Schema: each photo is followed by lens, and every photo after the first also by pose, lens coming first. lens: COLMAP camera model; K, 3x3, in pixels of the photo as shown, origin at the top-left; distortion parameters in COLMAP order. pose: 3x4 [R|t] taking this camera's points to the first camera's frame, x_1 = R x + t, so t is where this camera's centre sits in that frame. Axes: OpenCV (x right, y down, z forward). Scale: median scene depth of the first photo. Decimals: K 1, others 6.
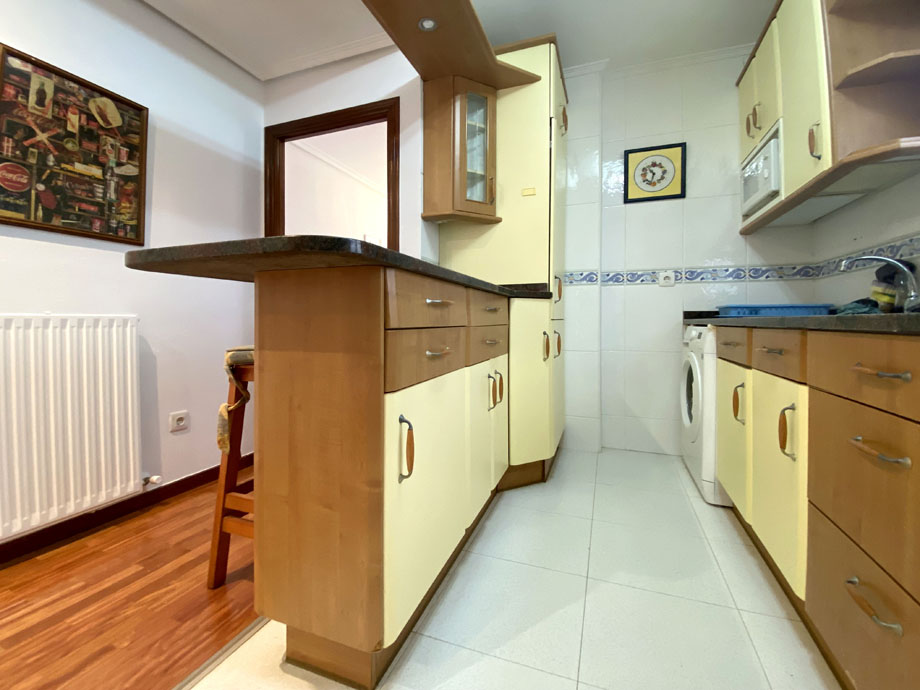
lens RADIAL K [[364.2, 0, 457.0], [0, 364.2, 332.2], [0, 0, 1]] dist [0.001198, 0.000052]
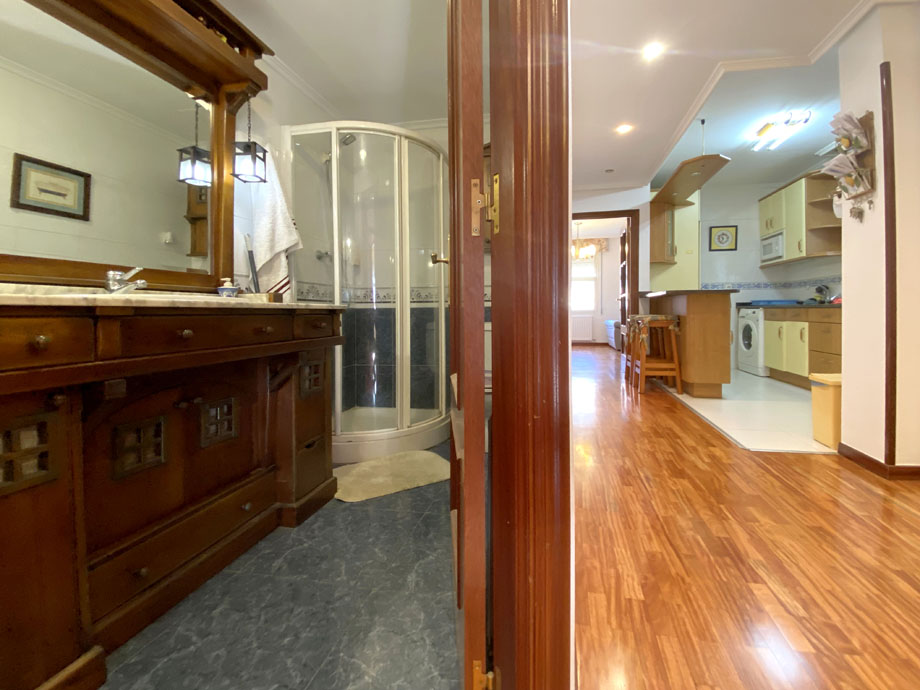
lens RADIAL K [[379.2, 0, 463.0], [0, 379.2, 326.1], [0, 0, 1]] dist [0.000097, -0.000130]
pose [[0.987253, -0.010099, 0.158835, -1.663806], [0.008757, 0.999920, 0.009142, 0.059473], [-0.158915, -0.007635, 0.987263, -1.207767]]
